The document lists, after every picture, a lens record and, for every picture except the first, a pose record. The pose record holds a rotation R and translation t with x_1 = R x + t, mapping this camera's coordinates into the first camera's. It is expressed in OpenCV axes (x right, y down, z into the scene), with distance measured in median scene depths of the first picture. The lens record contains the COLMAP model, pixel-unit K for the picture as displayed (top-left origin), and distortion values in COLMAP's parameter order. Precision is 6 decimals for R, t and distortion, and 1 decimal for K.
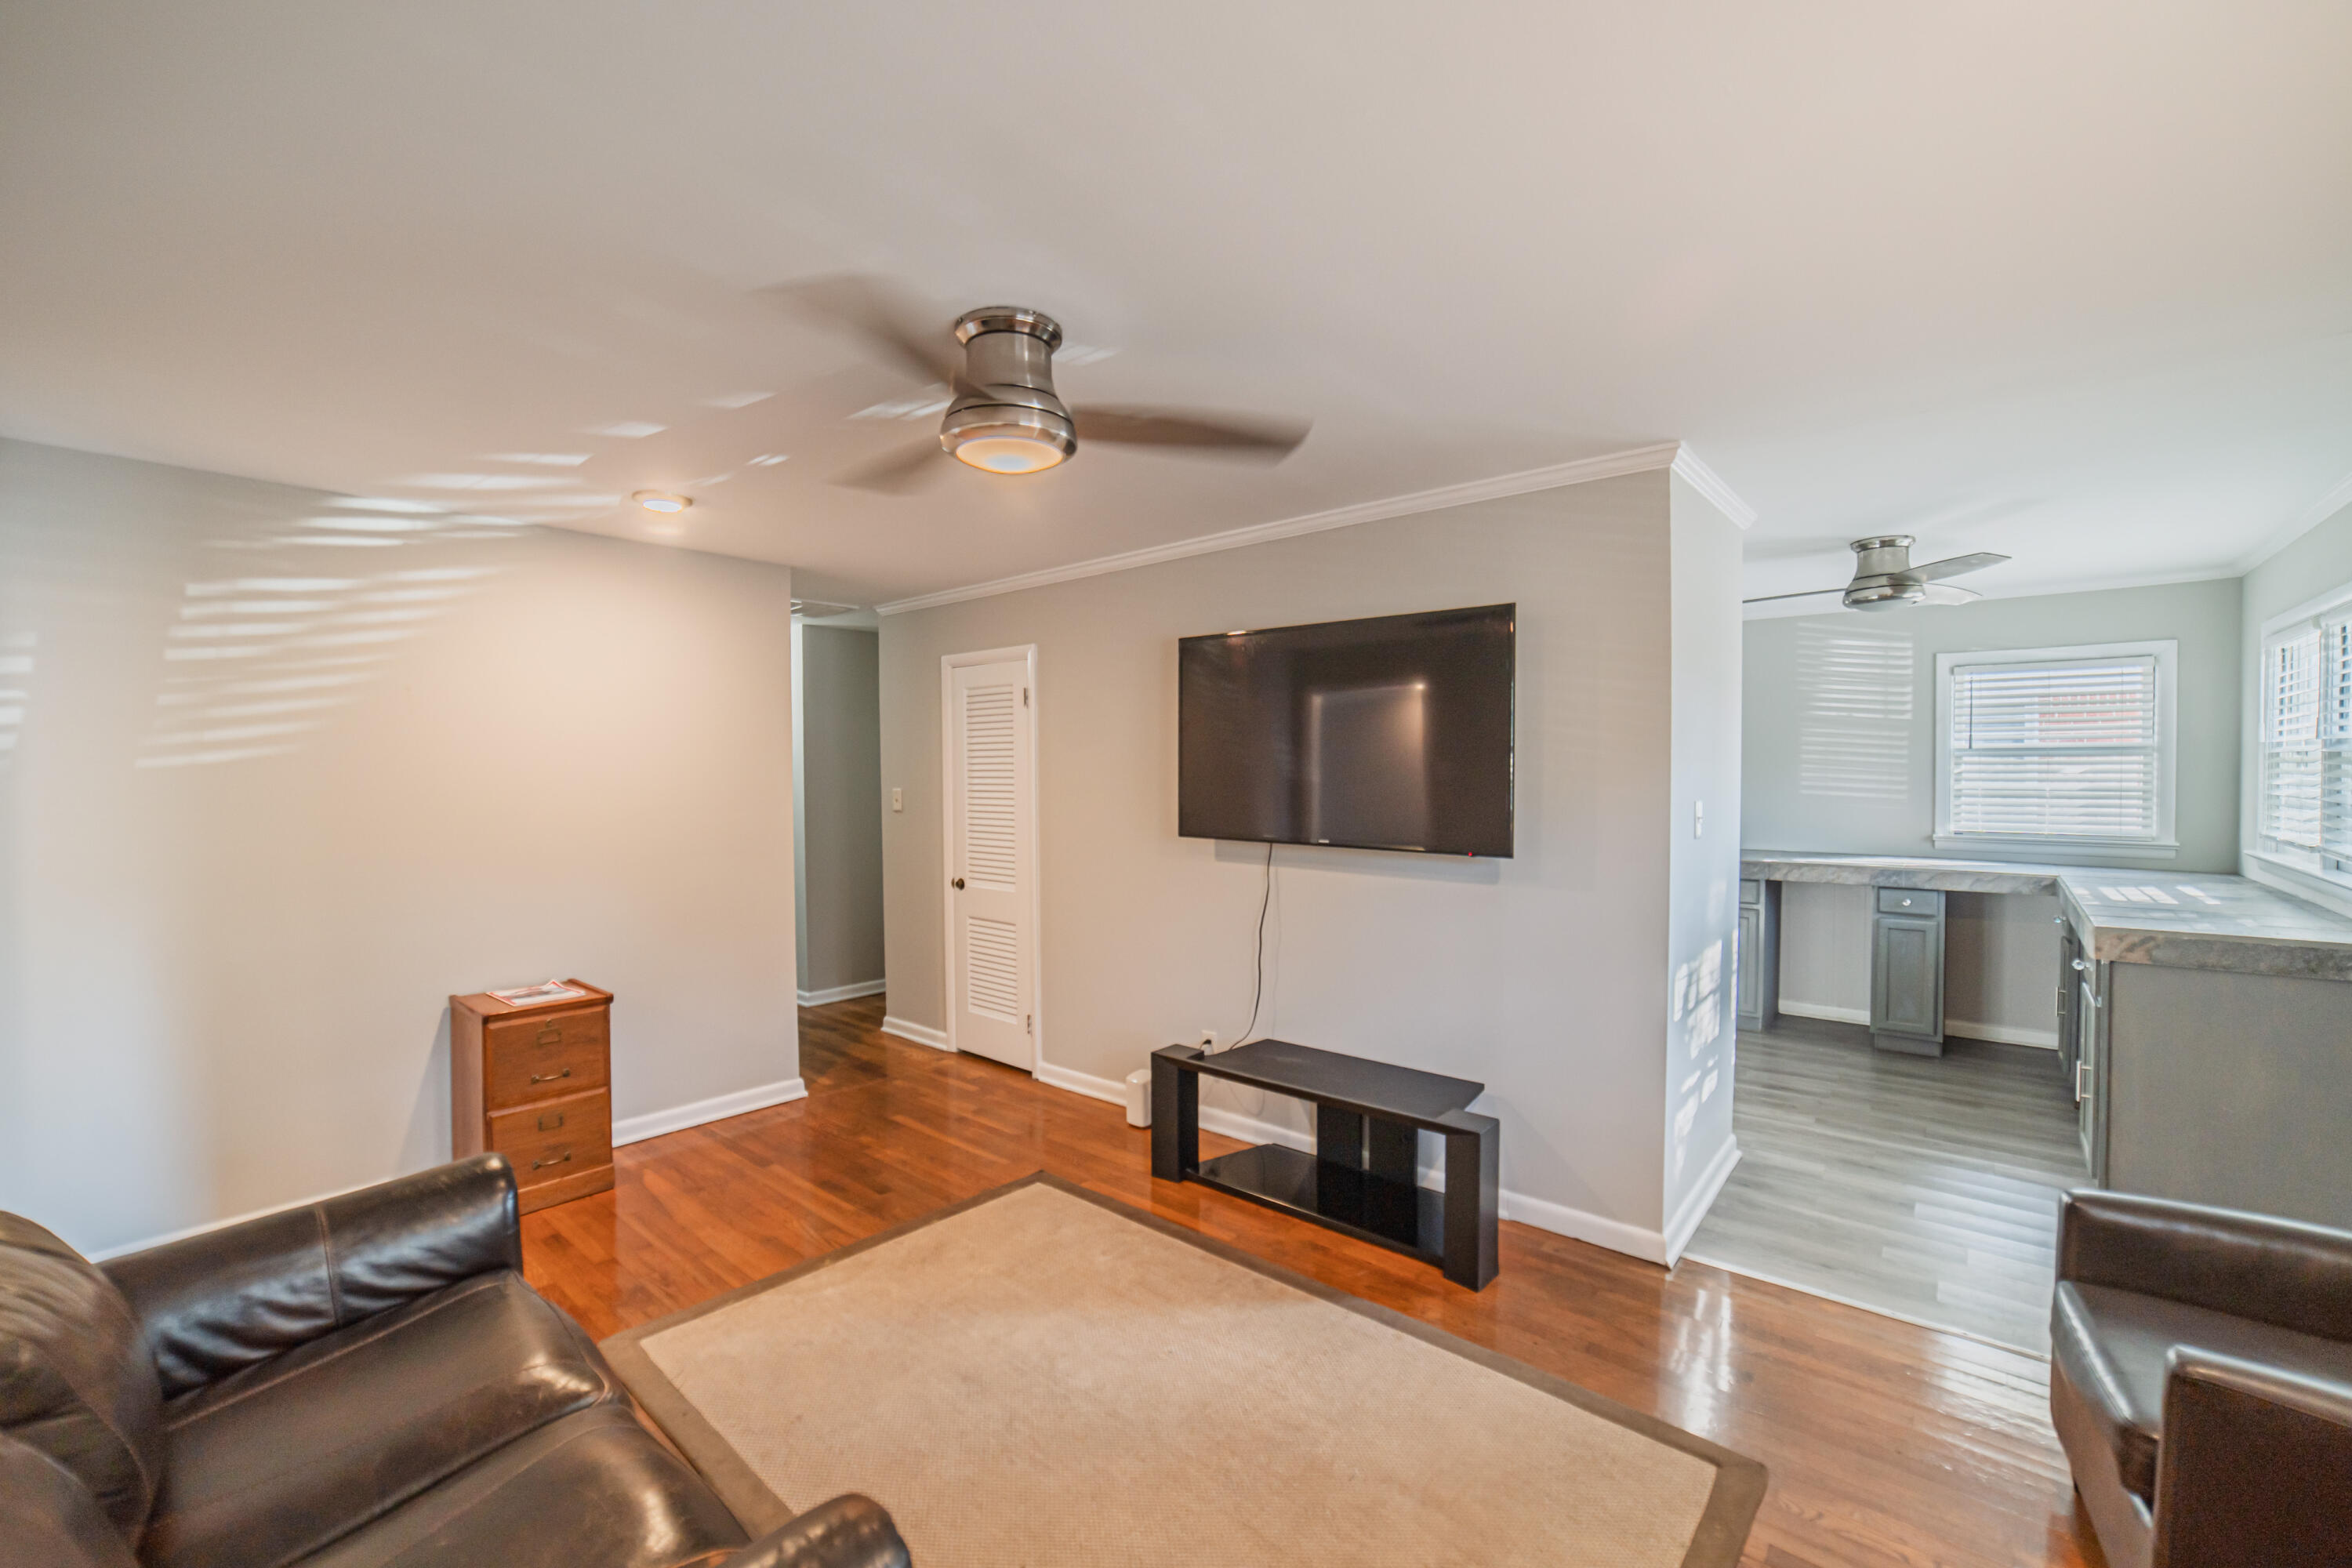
lens RADIAL K [[973.4, 0, 1167.1], [0, 973.4, 789.1], [0, 0, 1]] dist [-0.052156, 0.022315]
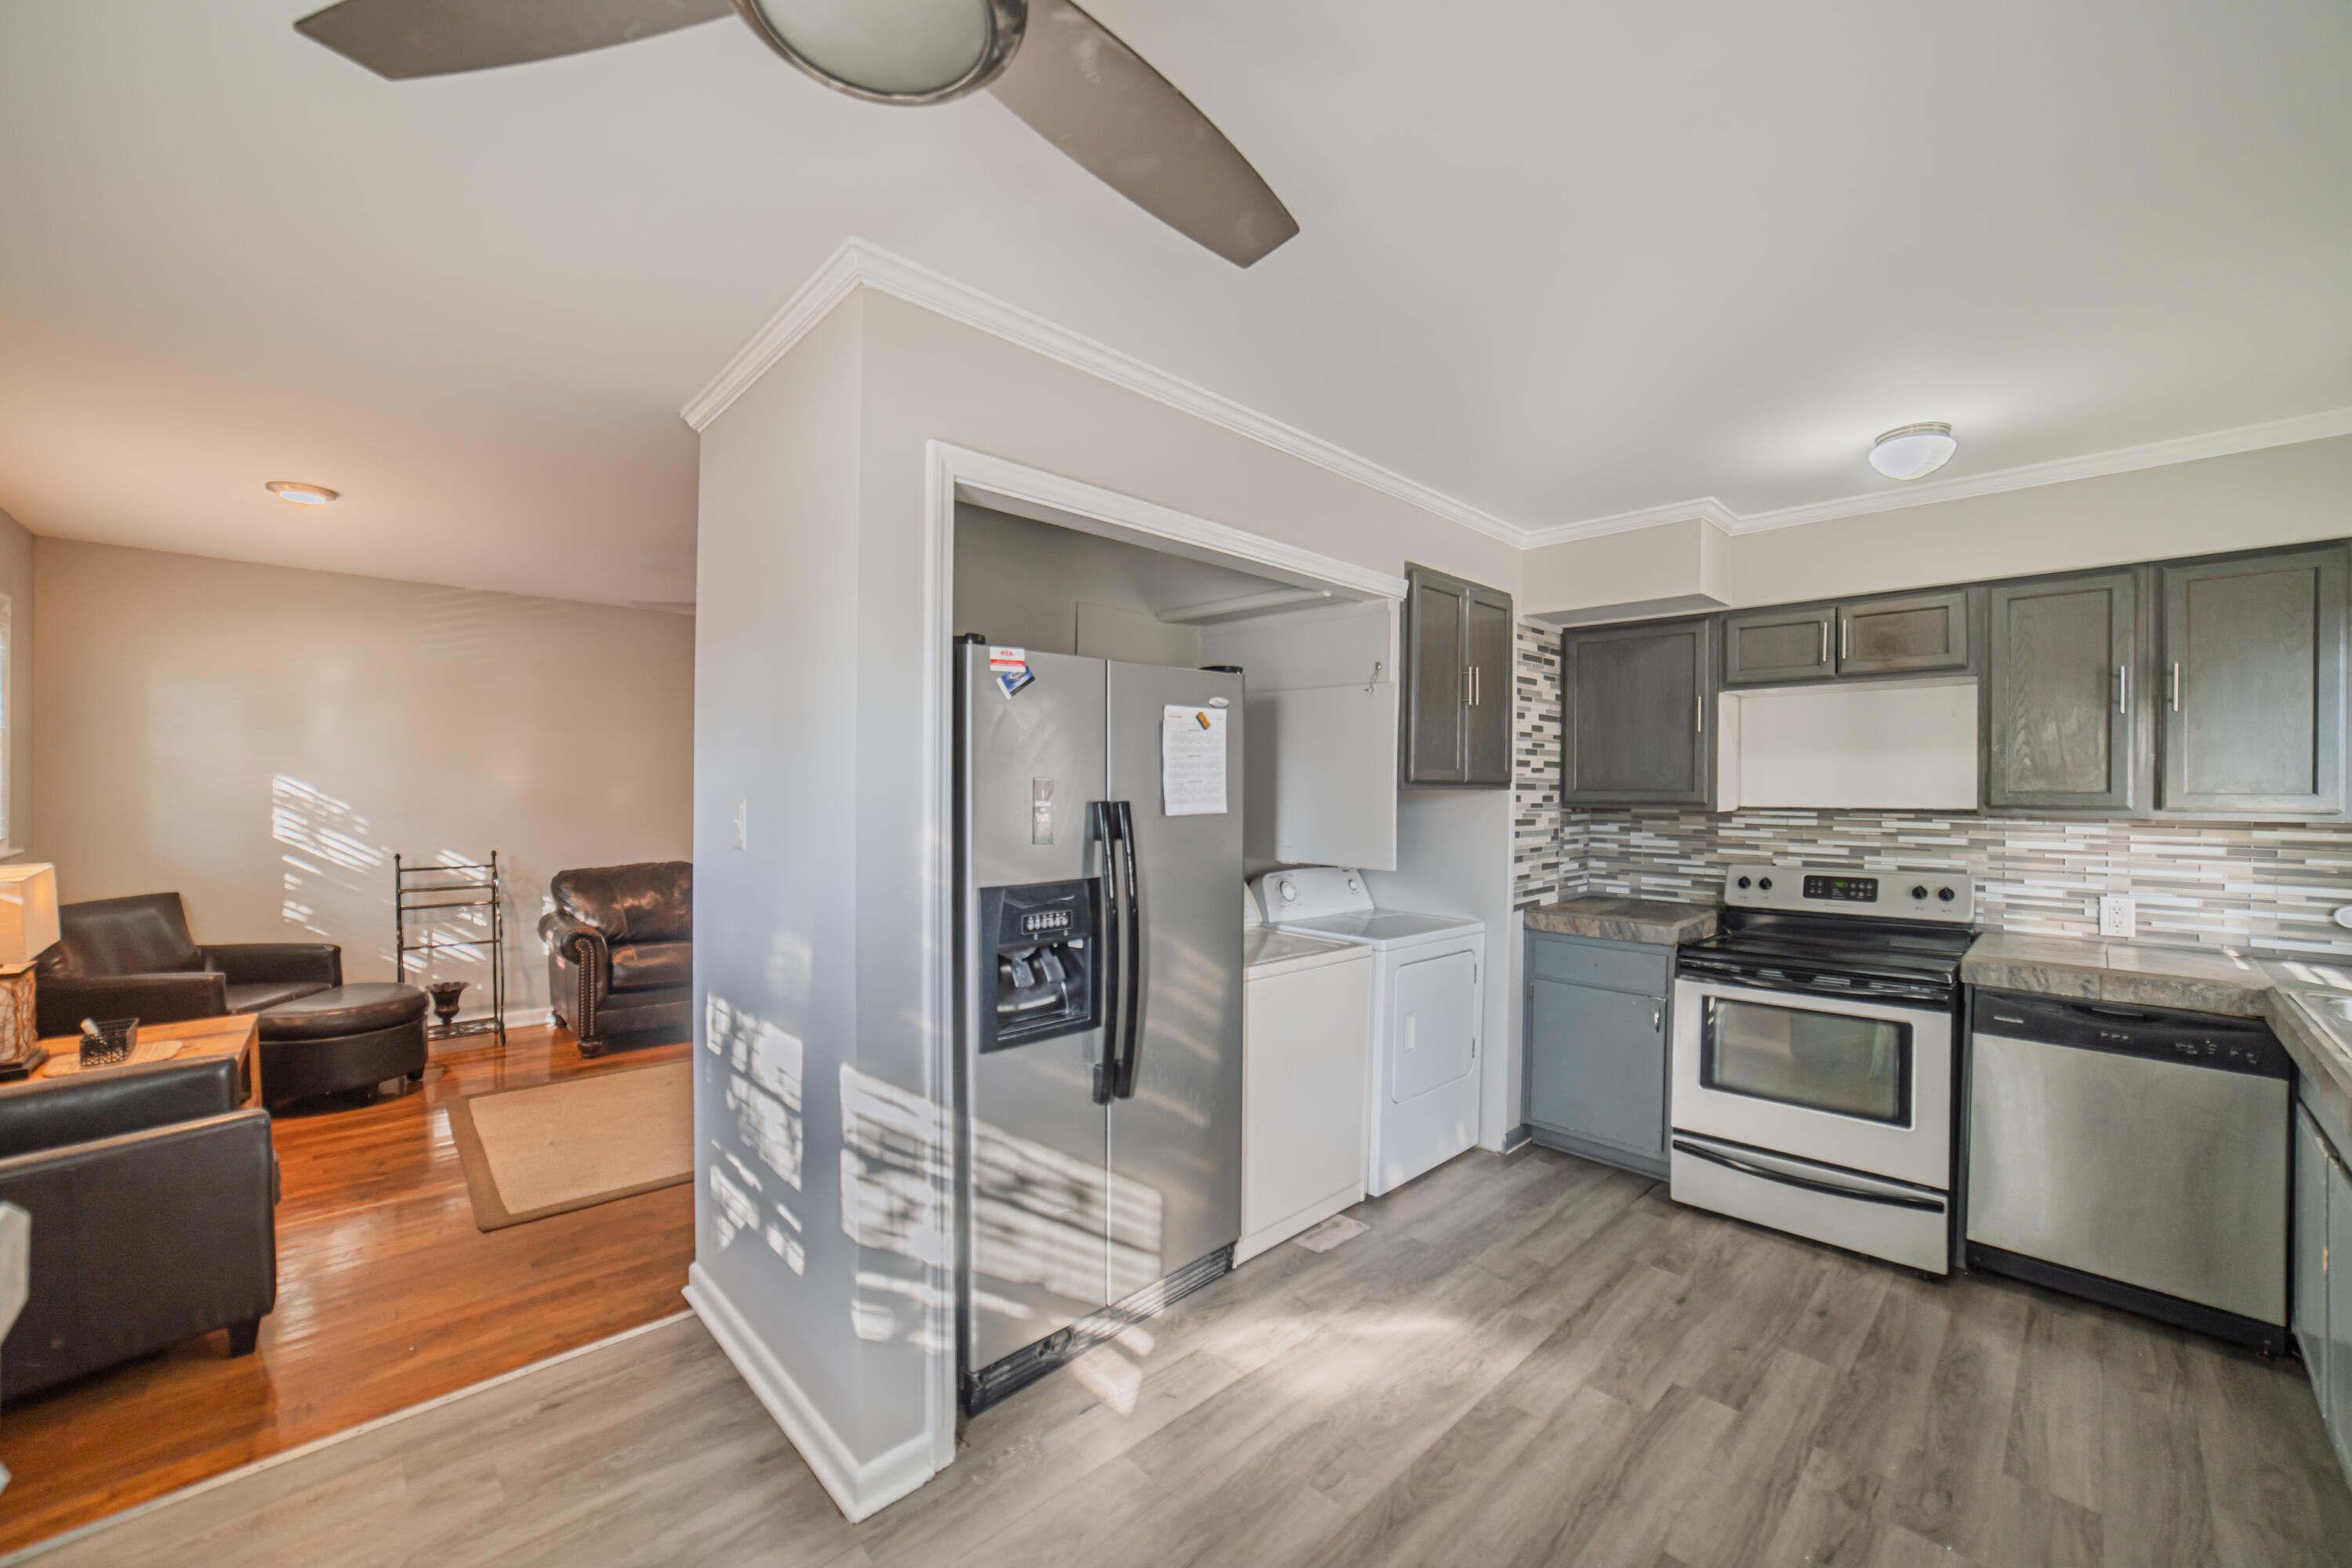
lens RADIAL K [[940.6, 0, 1181.5], [0, 940.6, 787.6], [0, 0, 1]] dist [-0.050026, 0.018763]
pose [[-0.103877, 0.012010, -0.994518, 1.100953], [-0.028847, 0.999470, 0.015083, -0.015901], [0.994172, 0.030256, -0.103476, 1.257818]]
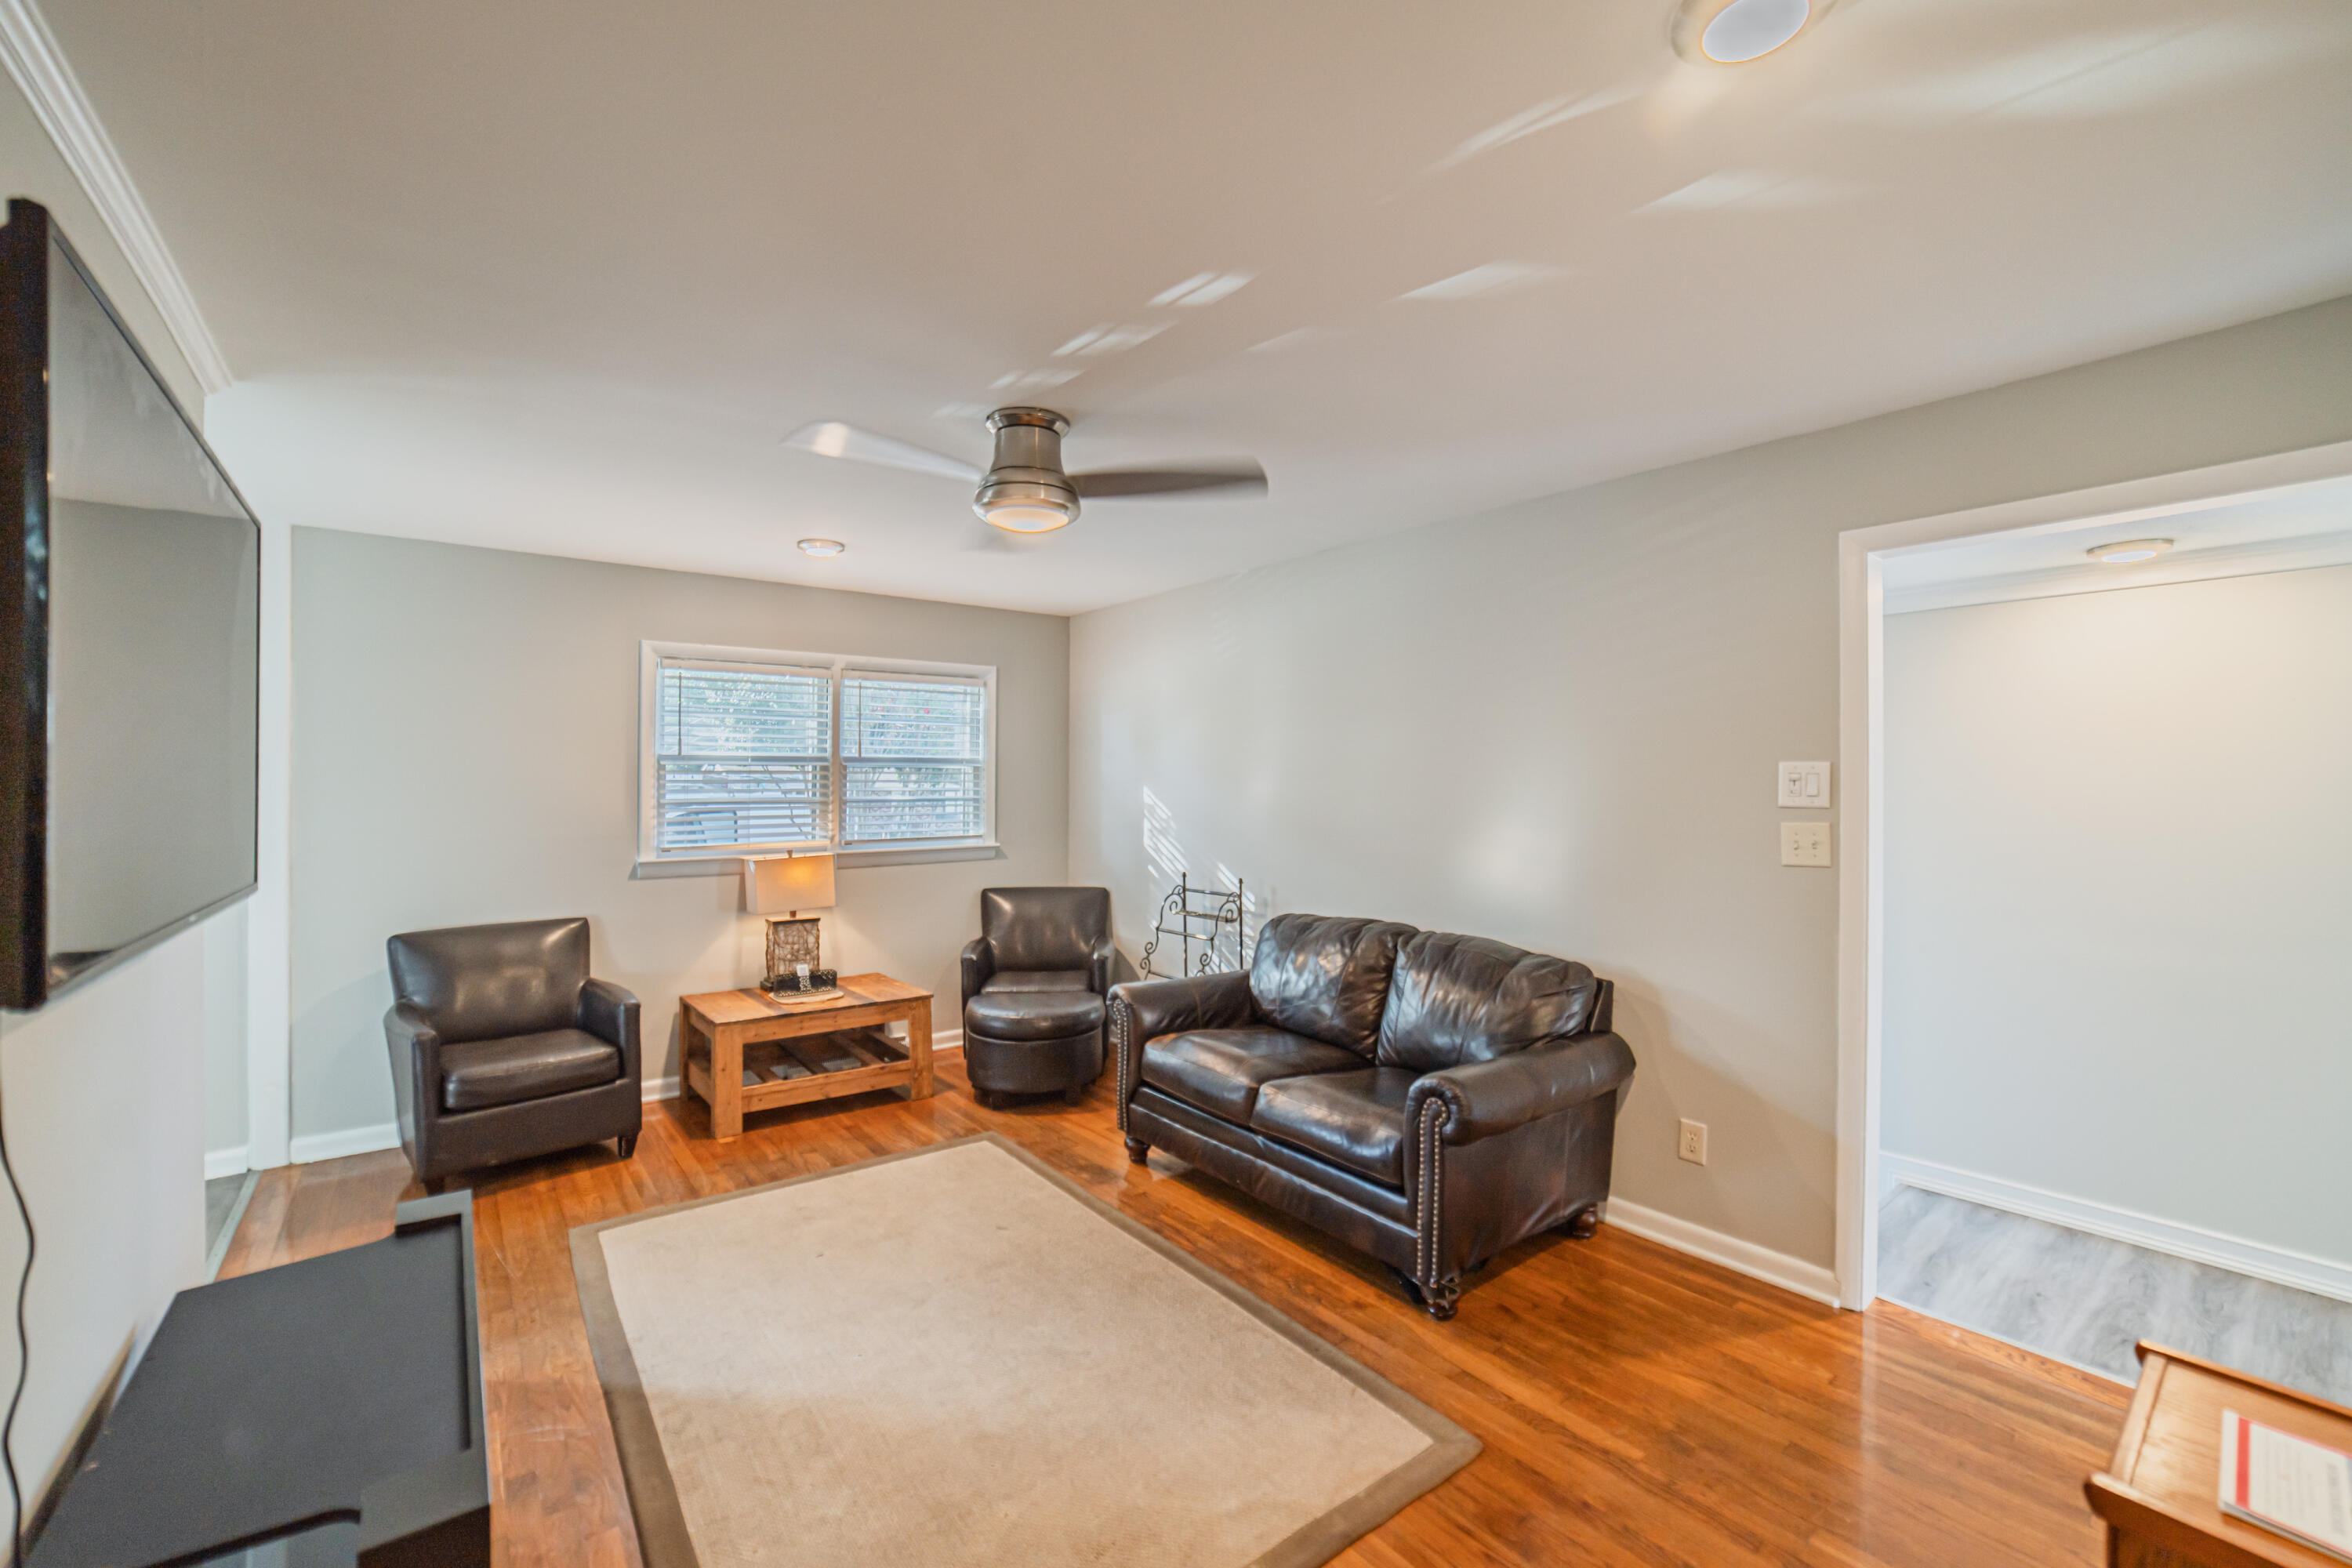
lens RADIAL K [[973.4, 0, 1167.1], [0, 973.4, 789.1], [0, 0, 1]] dist [-0.052156, 0.022315]
pose [[-0.980076, 0.003317, 0.198595, -0.343043], [0.007804, 0.999732, 0.021817, -0.009254], [-0.198470, 0.022932, -0.979839, 1.298259]]
